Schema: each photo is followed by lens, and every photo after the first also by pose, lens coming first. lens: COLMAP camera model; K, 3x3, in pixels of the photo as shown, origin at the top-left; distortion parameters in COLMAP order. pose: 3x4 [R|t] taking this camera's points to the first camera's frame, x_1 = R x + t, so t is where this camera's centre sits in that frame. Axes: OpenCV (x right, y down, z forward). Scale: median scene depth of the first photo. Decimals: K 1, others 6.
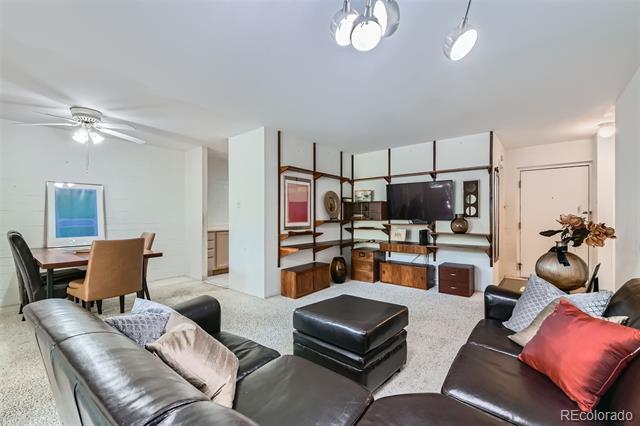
lens RADIAL K [[275.4, 0, 325.6], [0, 275.4, 216.1], [0, 0, 1]] dist [0.001095, -0.003855]
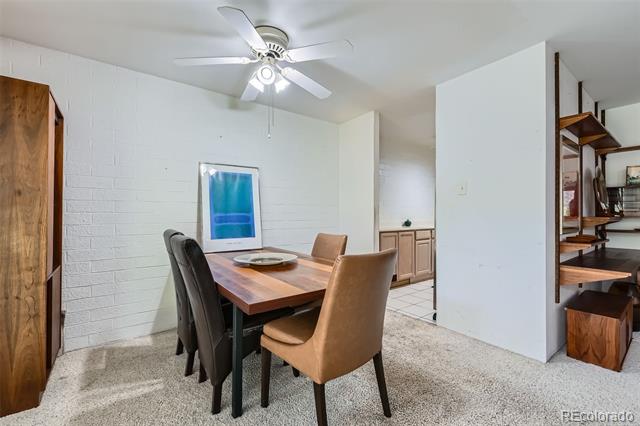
lens RADIAL K [[275.4, 0, 319.6], [0, 275.4, 214.9], [0, 0, 1]] dist [0.001095, -0.003855]
pose [[0.964477, 0.002215, -0.264159, -0.463852], [-0.001367, 0.999993, 0.003395, 0.010628], [0.264165, -0.002914, 0.964473, 0.337766]]
